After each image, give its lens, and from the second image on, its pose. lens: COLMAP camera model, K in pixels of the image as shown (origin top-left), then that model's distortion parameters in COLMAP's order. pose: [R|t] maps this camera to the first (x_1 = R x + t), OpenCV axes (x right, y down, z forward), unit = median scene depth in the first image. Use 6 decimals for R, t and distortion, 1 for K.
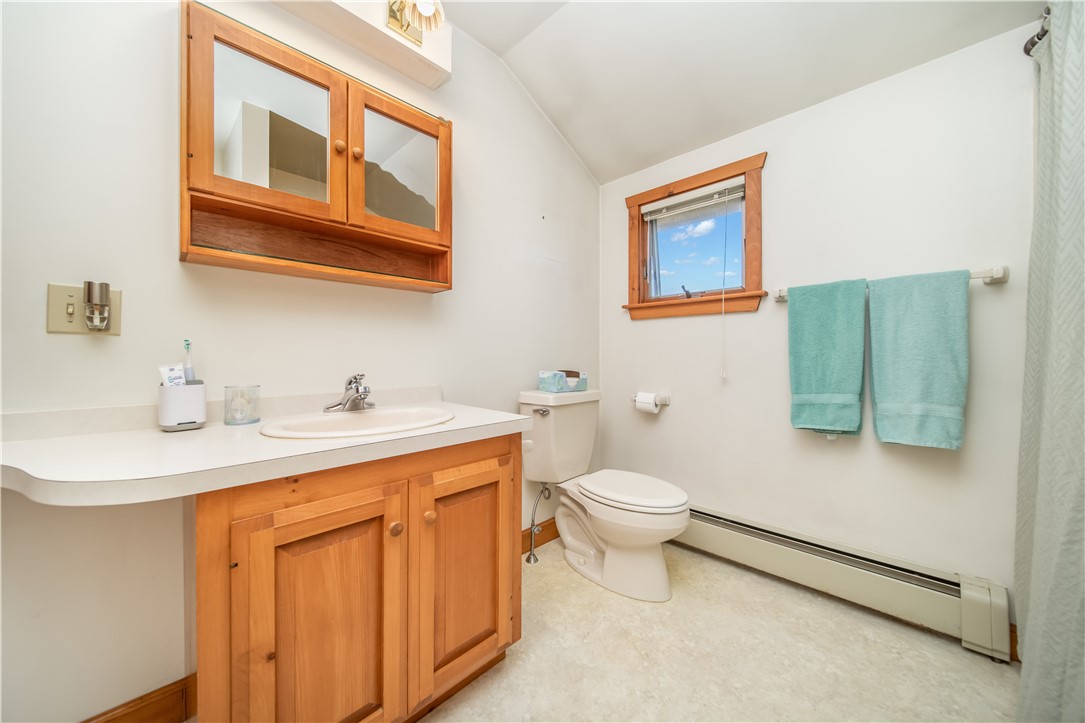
lens RADIAL K [[392.0, 0, 542.5], [0, 392.0, 361.5], [0, 0, 1]] dist [0.000318, -0.000003]
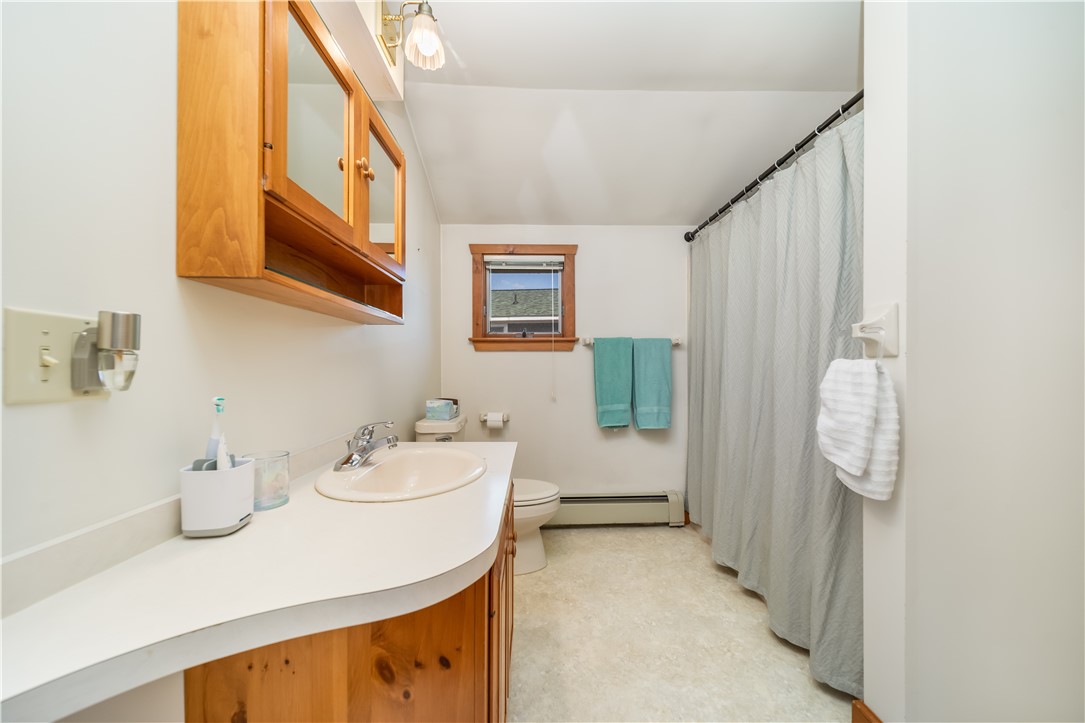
lens RADIAL K [[388.4, 0, 546.6], [0, 388.4, 376.5], [0, 0, 1]] dist [-0.000018, 0.000024]
pose [[0.685044, -0.019516, 0.728240, -0.693708], [0.012453, 0.999809, 0.015080, -0.066303], [-0.728395, -0.001262, 0.685156, 0.085685]]
